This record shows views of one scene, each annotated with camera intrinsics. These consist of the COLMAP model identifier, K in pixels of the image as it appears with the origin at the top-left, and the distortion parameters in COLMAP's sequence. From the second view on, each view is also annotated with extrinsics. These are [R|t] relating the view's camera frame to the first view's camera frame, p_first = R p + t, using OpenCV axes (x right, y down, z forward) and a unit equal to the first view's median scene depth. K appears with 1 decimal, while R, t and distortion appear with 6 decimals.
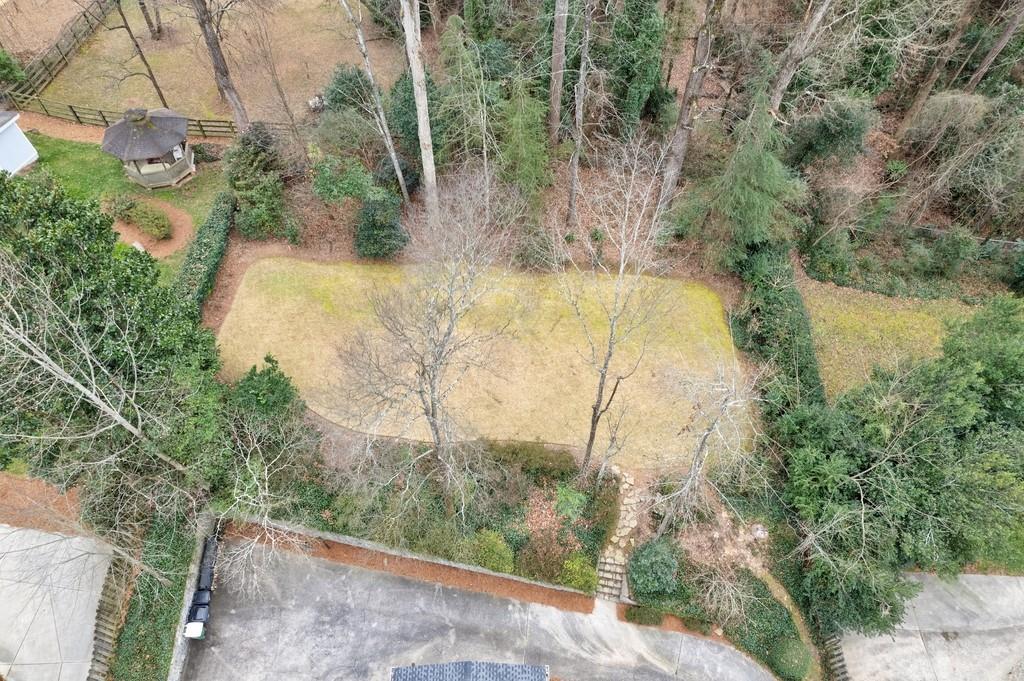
lens RADIAL K [[664.4, 0, 512.0], [0, 664.4, 340.5], [0, 0, 1]] dist [-0.079398, 0.063760]
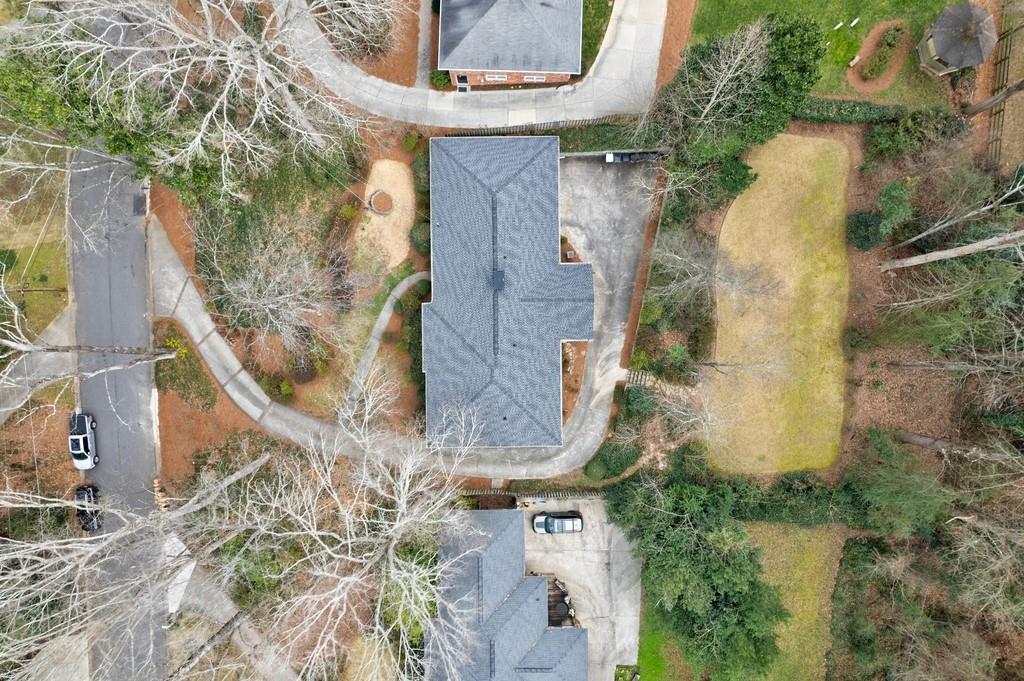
lens RADIAL K [[664.4, 0, 512.0], [0, 664.4, 340.5], [0, 0, 1]] dist [-0.079398, 0.063760]
pose [[-0.003906, 0.999815, -0.018824, 0.082062], [-0.809753, 0.007883, 0.586717, -0.432766], [0.586757, 0.017535, 0.809573, -0.691252]]
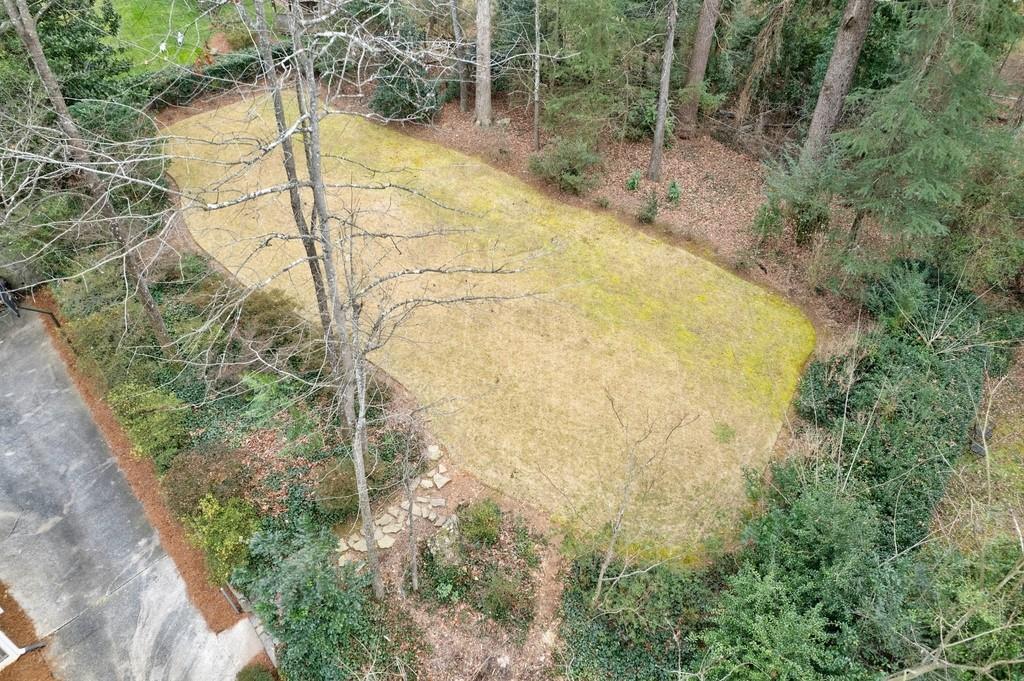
lens RADIAL K [[664.4, 0, 512.0], [0, 664.4, 340.5], [0, 0, 1]] dist [-0.079398, 0.063760]
pose [[0.798289, 0.373682, -0.472331, 0.461693], [-0.484997, 0.863832, -0.136280, 0.168824], [0.357089, 0.337870, 0.870822, 0.548540]]
